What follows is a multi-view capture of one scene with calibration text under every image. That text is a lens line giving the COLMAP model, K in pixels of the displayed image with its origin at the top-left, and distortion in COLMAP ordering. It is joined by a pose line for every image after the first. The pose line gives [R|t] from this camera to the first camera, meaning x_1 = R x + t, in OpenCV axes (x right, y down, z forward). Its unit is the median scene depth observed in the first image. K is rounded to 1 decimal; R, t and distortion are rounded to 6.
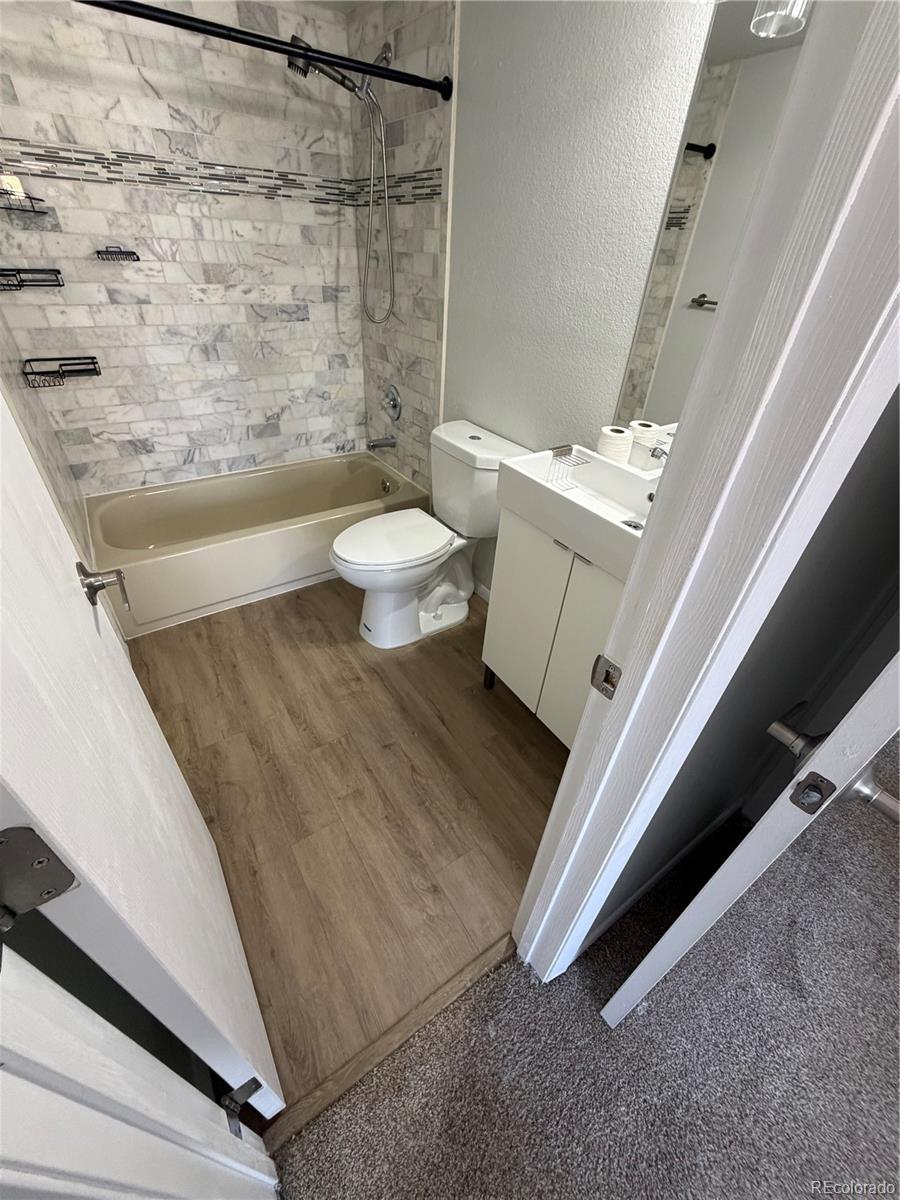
lens RADIAL K [[479.8, 0, 449.1], [0, 479.8, 597.7], [0, 0, 1]] dist [-0.000738, 0.000494]
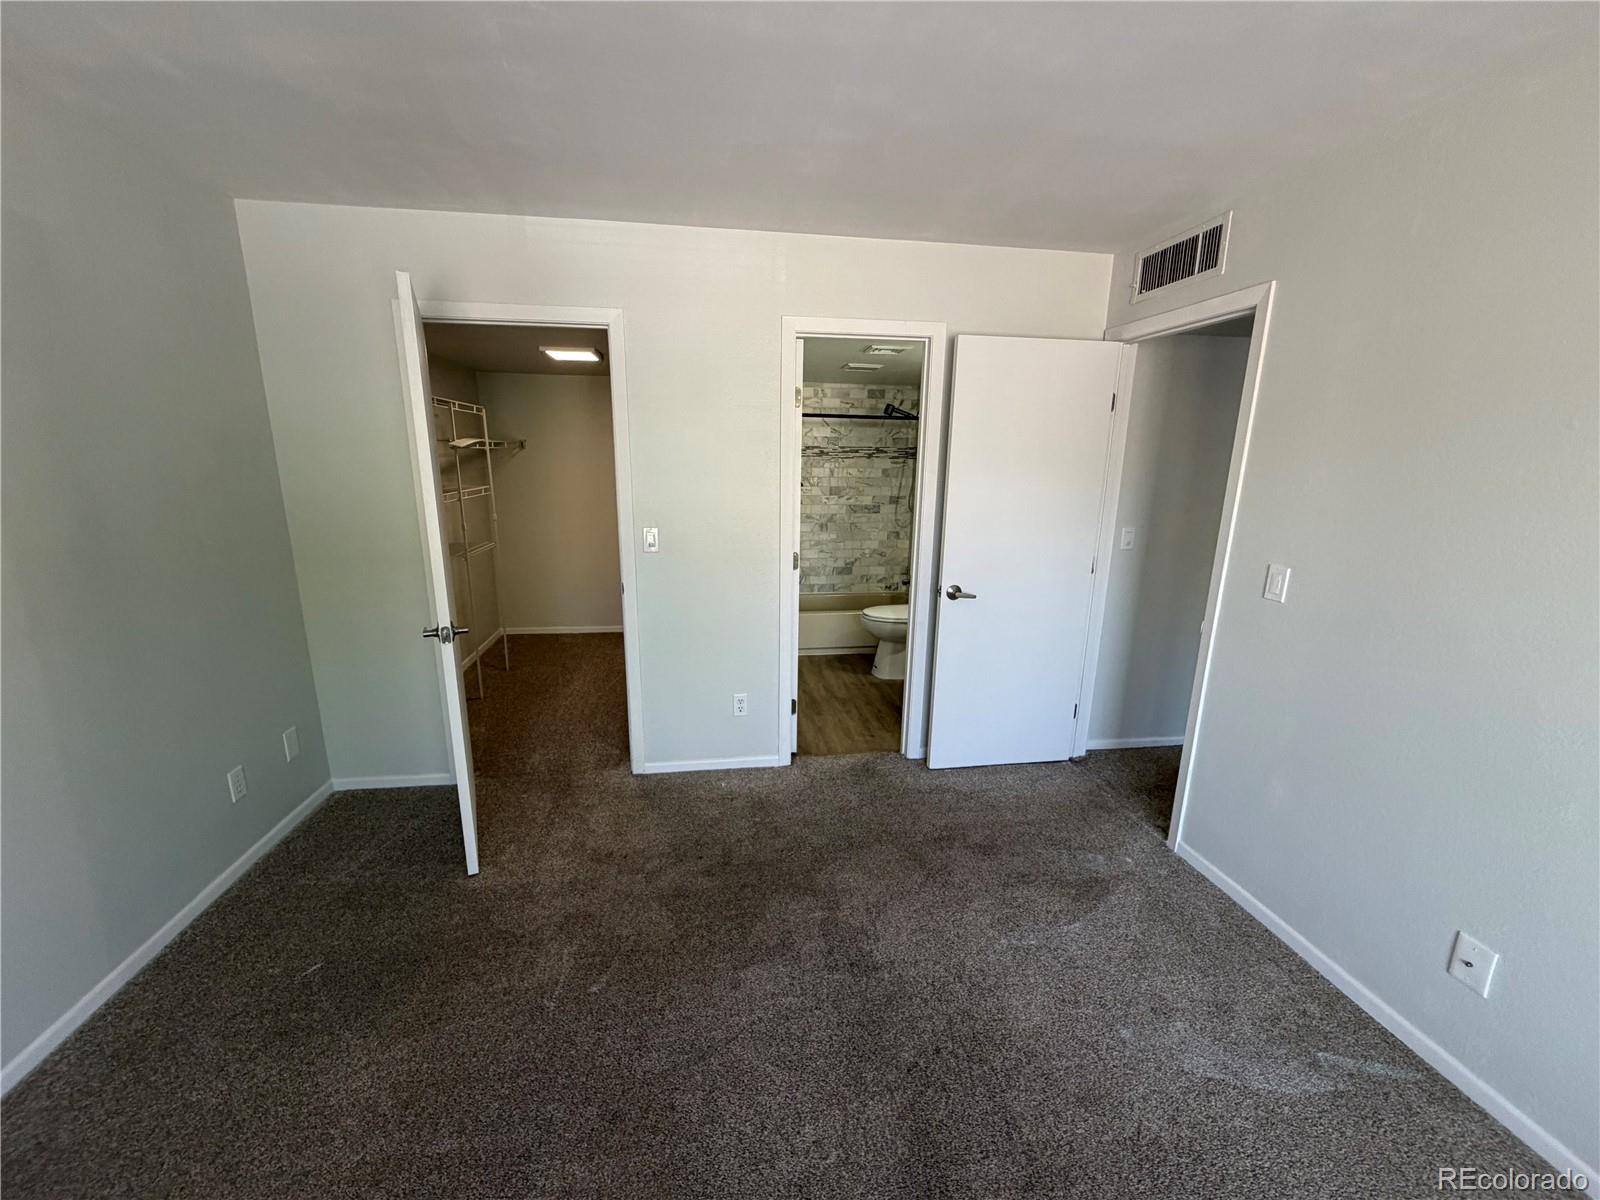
lens RADIAL K [[639.7, 0, 793.9], [0, 639.7, 607.2], [0, 0, 1]] dist [-0.000738, 0.000494]
pose [[0.902455, 0.061005, -0.426442, 0.483985], [-0.227962, 0.907588, -0.352586, 0.687053], [0.365524, 0.415406, 0.832965, -1.000715]]
